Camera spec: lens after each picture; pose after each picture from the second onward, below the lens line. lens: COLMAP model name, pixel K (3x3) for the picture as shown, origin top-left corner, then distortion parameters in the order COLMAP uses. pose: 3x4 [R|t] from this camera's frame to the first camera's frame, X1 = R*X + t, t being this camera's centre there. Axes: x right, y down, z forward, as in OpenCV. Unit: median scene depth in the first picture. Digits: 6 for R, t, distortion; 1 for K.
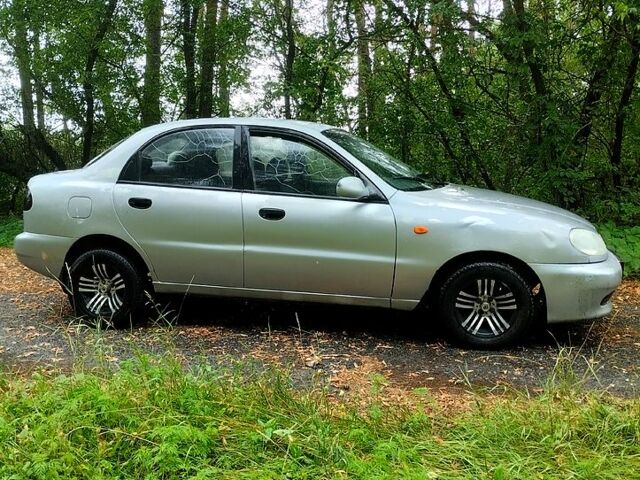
lens RADIAL K [[727.6, 0, 320.0], [0, 727.6, 240.0], [0, 0, 1]] dist [0.010989, -0.010579]
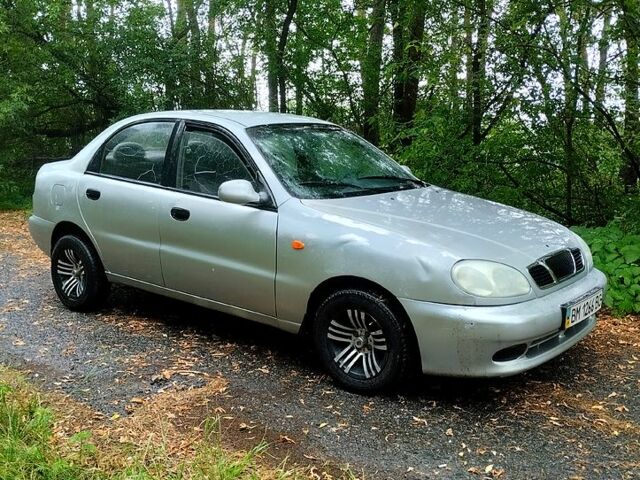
lens RADIAL K [[727.6, 0, 320.0], [0, 727.6, 240.0], [0, 0, 1]] dist [0.010989, -0.010579]
pose [[0.905769, 0.082375, -0.415688, 0.518698], [-0.069814, 0.996528, 0.045355, -0.060211], [0.417981, -0.012060, 0.908376, 0.215778]]
